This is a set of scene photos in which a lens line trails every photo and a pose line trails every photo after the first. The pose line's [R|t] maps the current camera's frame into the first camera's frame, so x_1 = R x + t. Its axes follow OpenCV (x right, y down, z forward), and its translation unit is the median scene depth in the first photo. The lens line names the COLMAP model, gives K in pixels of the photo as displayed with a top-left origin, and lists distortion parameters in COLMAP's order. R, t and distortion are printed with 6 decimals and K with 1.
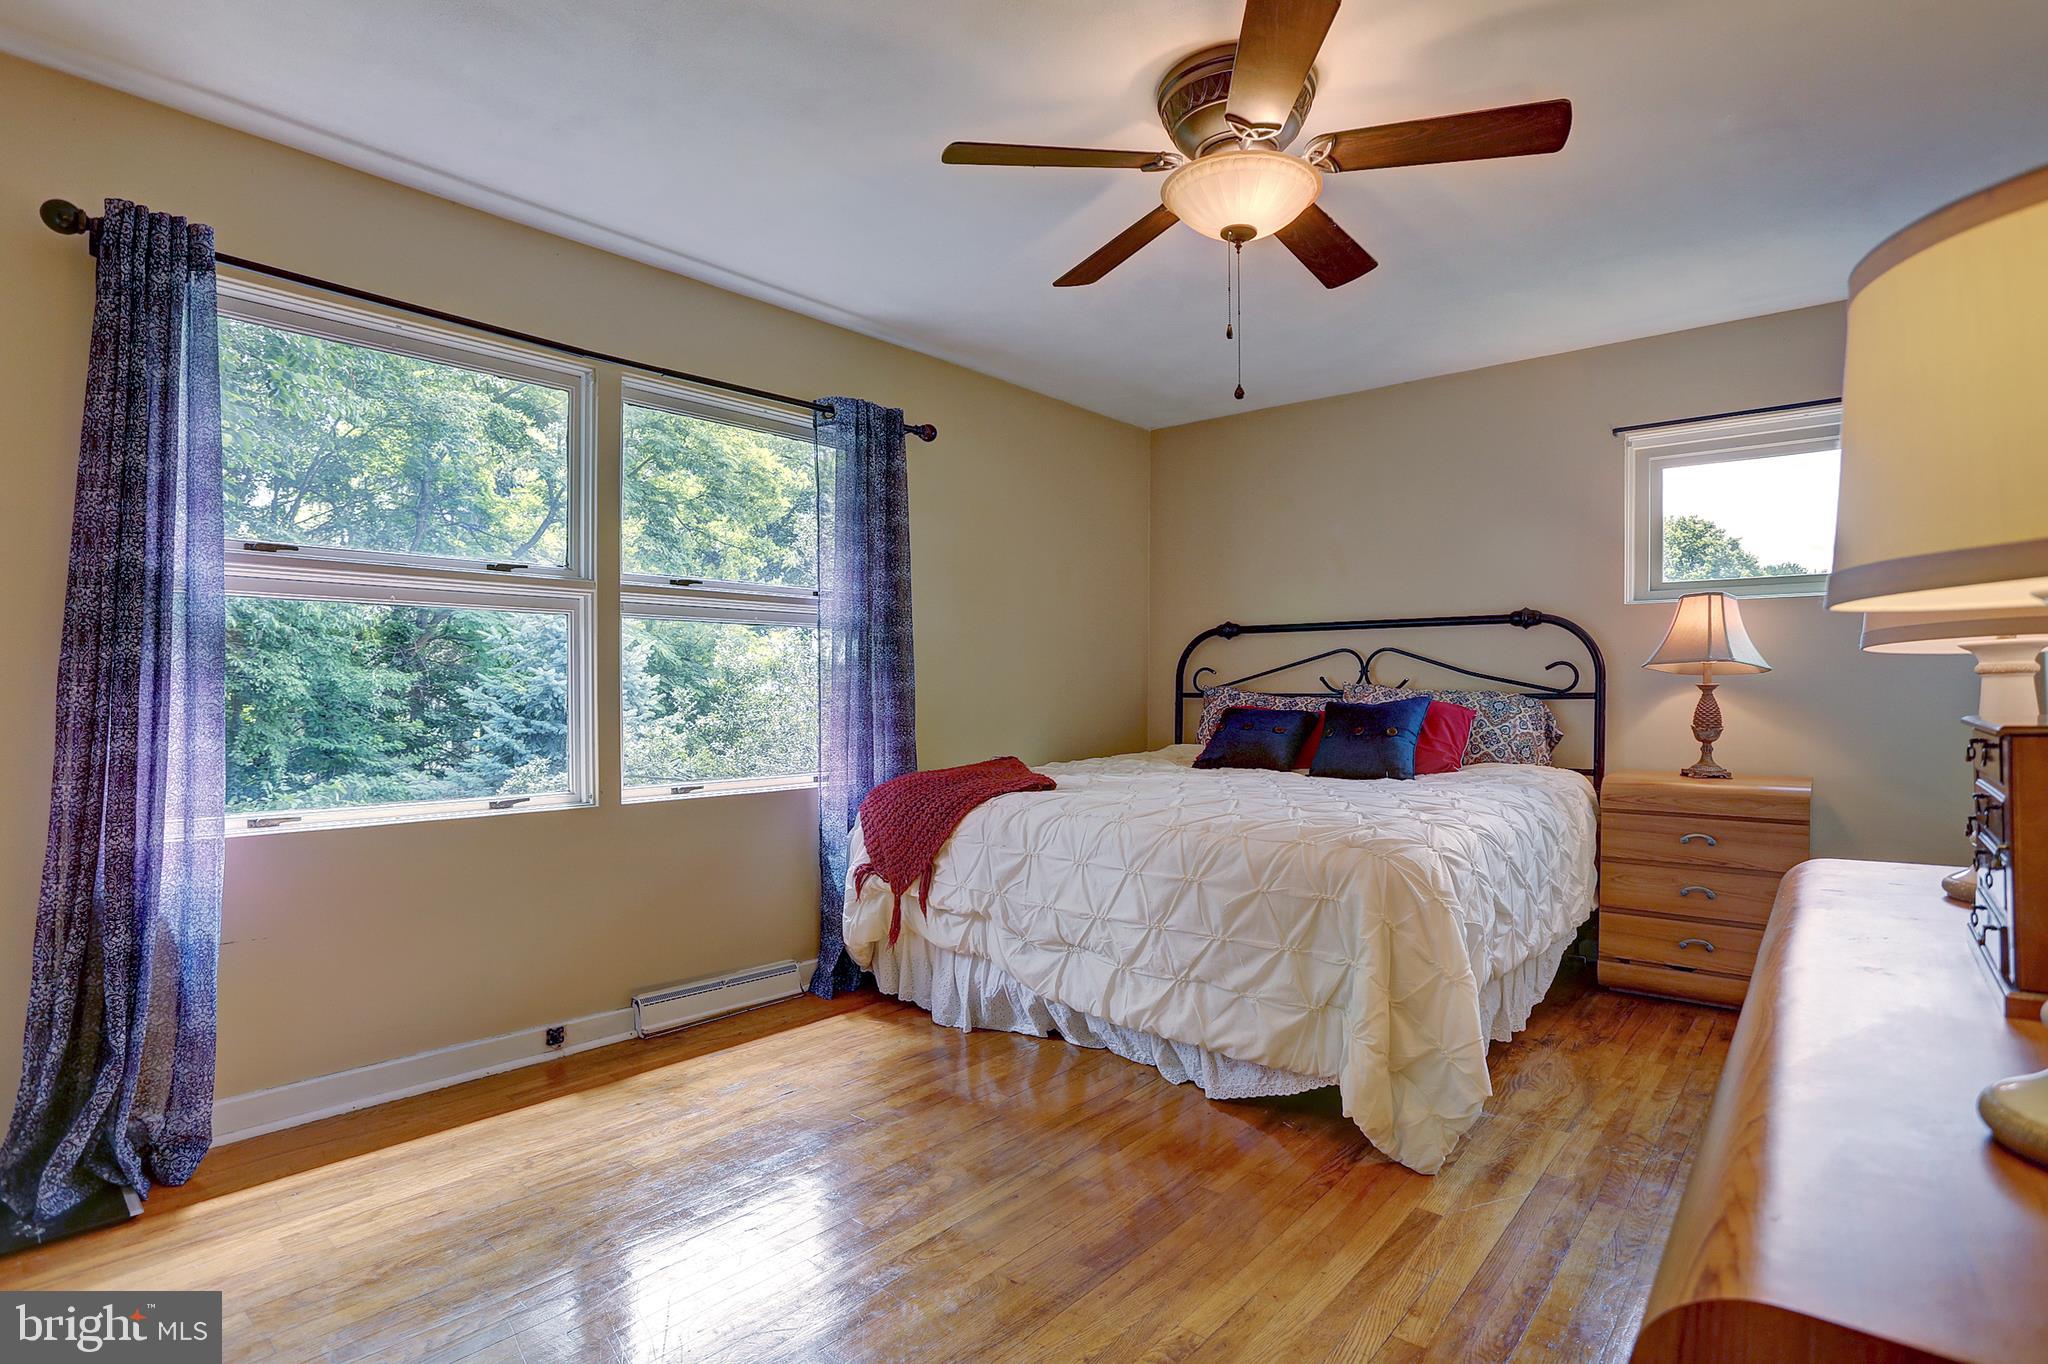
lens RADIAL K [[1041.7, 0, 1024.0], [0, 1041.7, 682.0], [0, 0, 1]] dist [-0.080875, 0.036298]
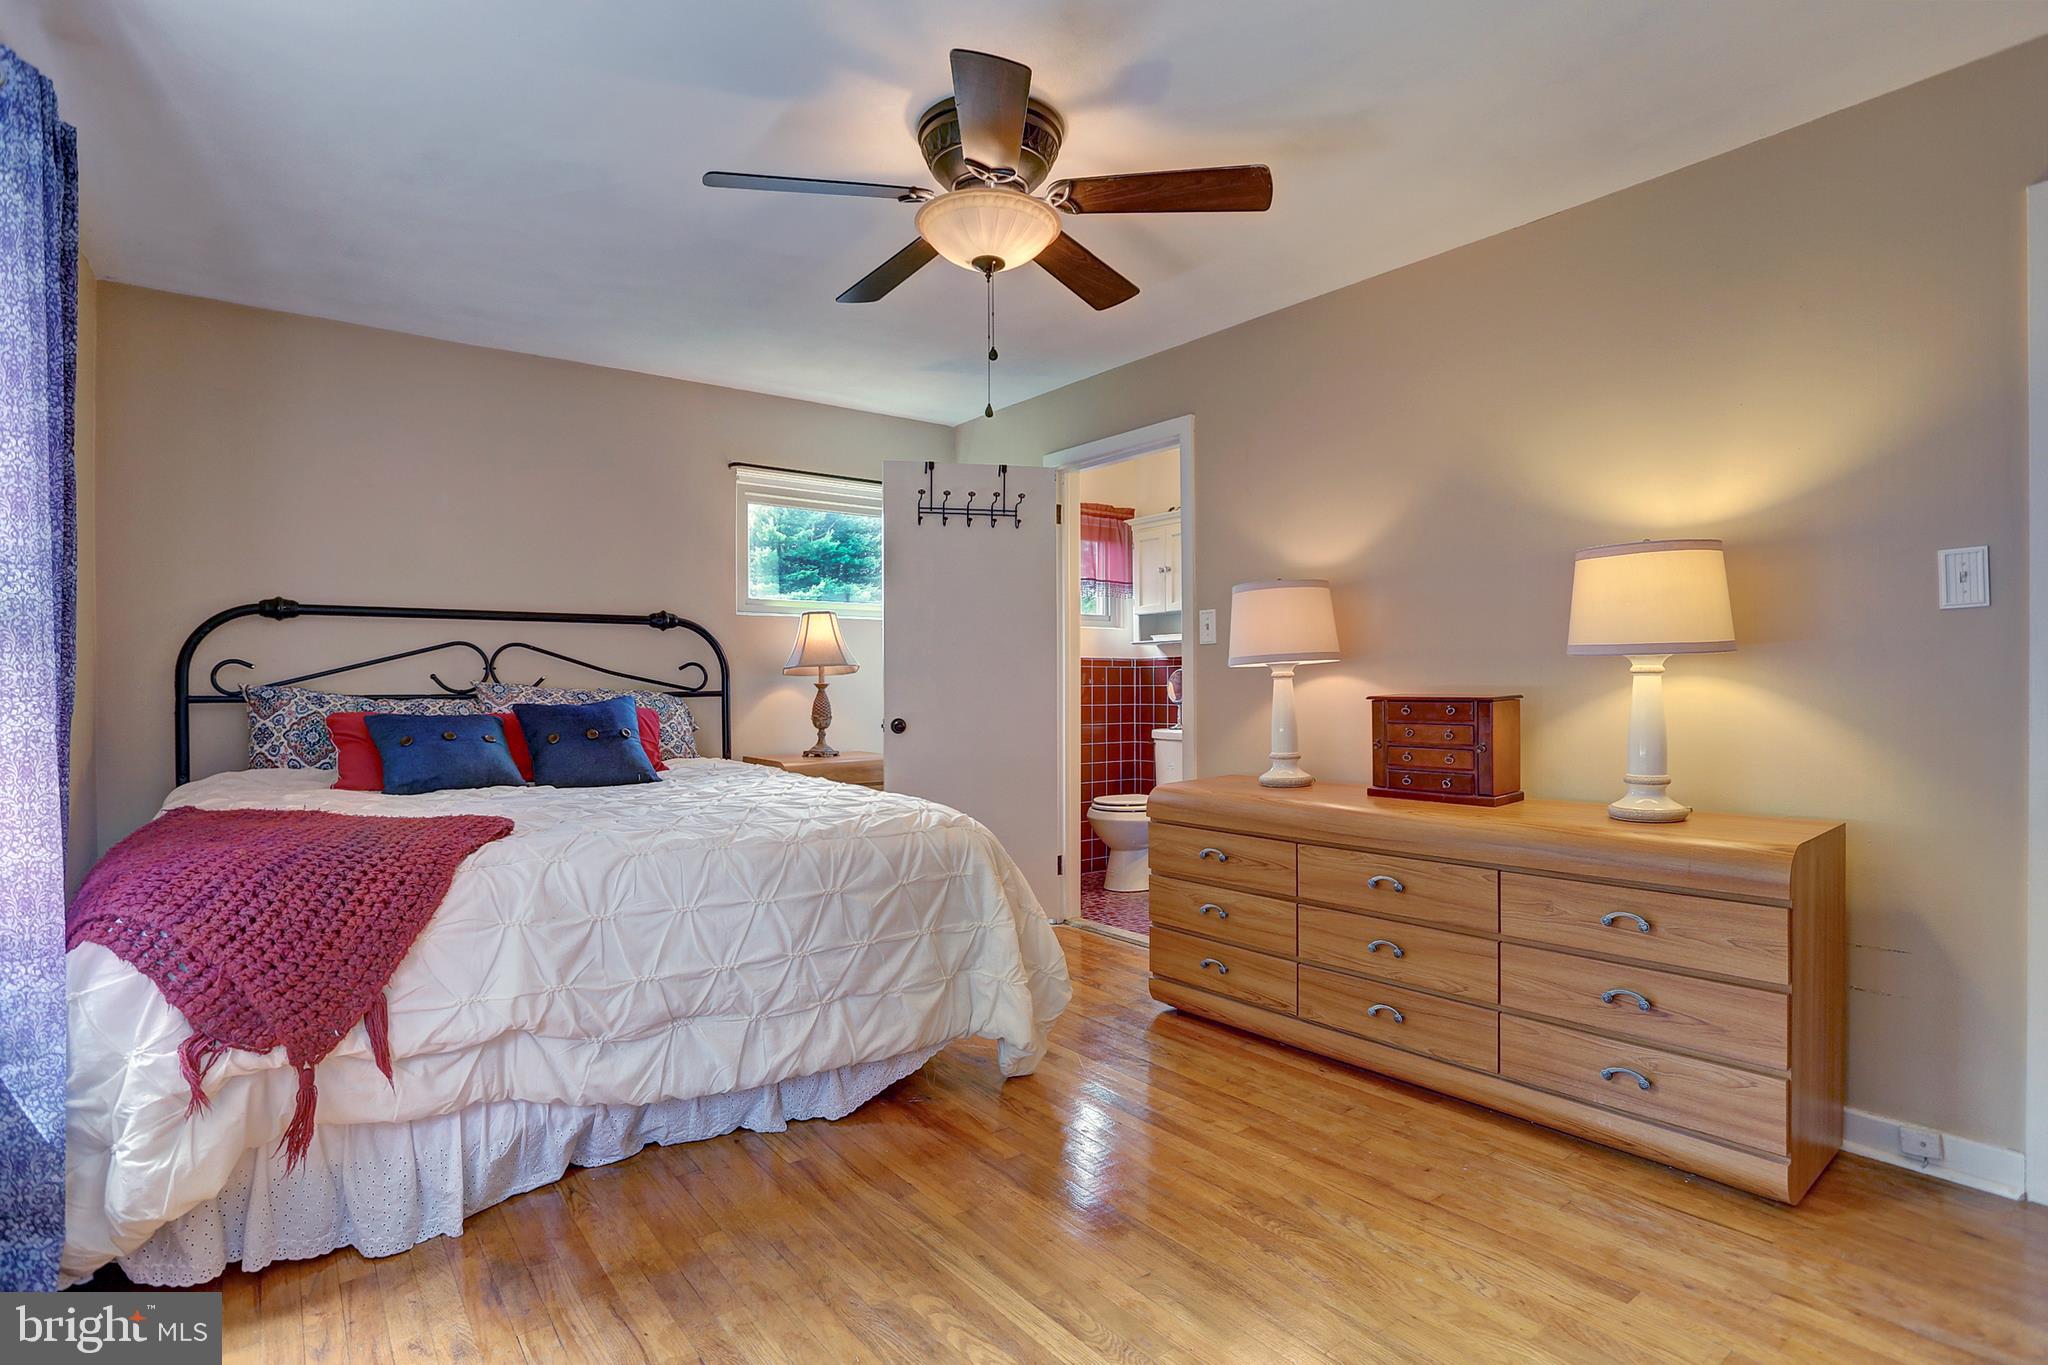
lens RADIAL K [[1041.7, 0, 1024.0], [0, 1041.7, 682.5], [0, 0, 1]] dist [-0.080875, 0.036298]
pose [[0.172250, 0.000905, 0.985053, -0.595709], [-0.000988, 0.999999, -0.000746, 0.001936], [-0.985053, -0.000845, 0.172250, 0.547248]]
